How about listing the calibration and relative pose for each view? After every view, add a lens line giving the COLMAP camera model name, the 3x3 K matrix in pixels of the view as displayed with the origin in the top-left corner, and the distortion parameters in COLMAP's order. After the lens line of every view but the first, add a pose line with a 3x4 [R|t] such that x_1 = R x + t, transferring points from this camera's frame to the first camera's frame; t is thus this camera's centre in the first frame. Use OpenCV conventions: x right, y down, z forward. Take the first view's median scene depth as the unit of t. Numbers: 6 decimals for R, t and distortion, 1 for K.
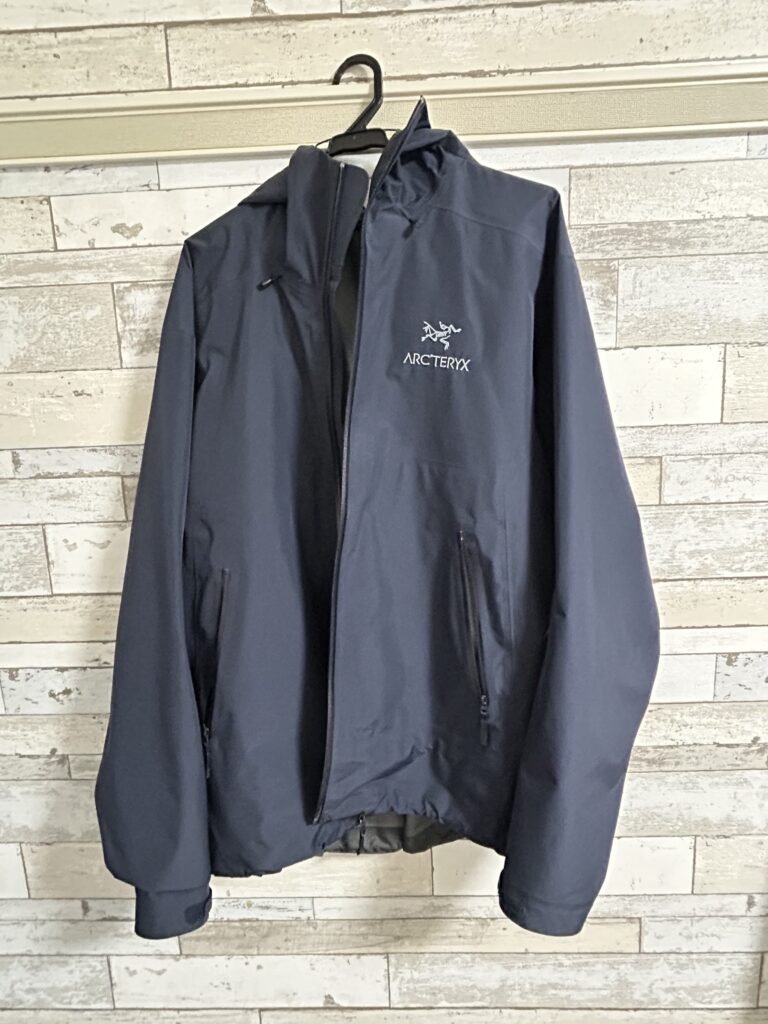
lens RADIAL K [[599.0, 0, 378.0], [0, 599.0, 509.5], [0, 0, 1]] dist [0.006037, 0.000542]
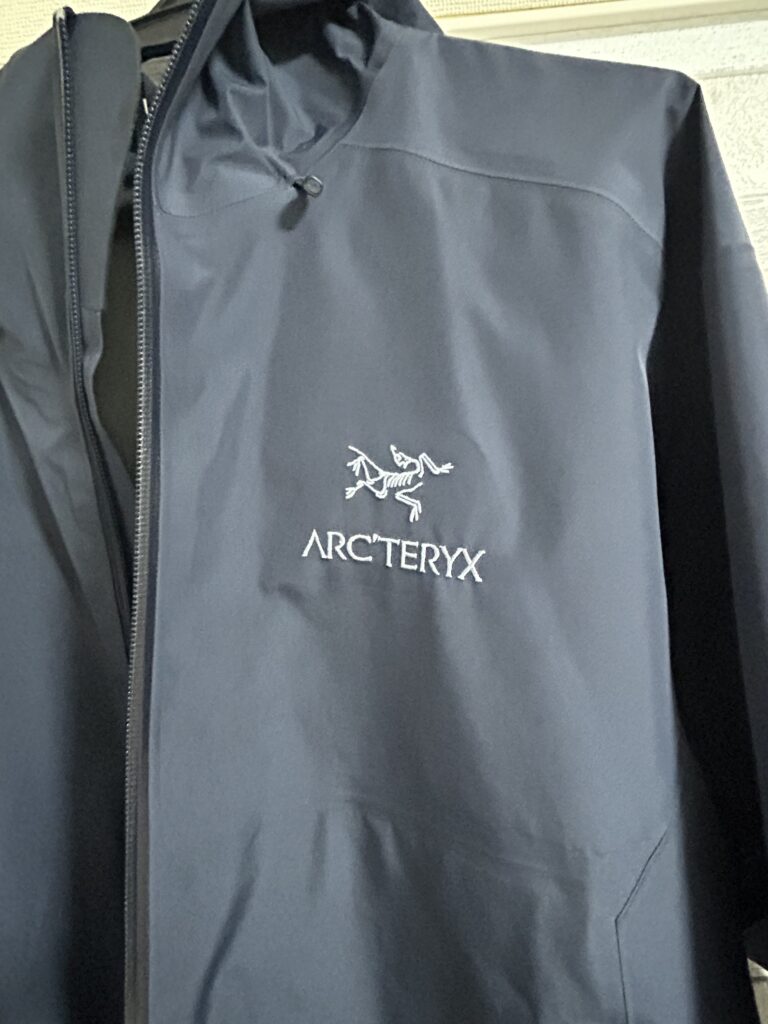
lens RADIAL K [[599.0, 0, 389.1], [0, 599.0, 512.8], [0, 0, 1]] dist [0.006037, 0.000542]
pose [[0.998244, -0.058705, 0.007912, 0.095956], [0.059202, 0.993222, -0.100027, -0.236580], [-0.001986, 0.100320, 0.994953, 0.645940]]
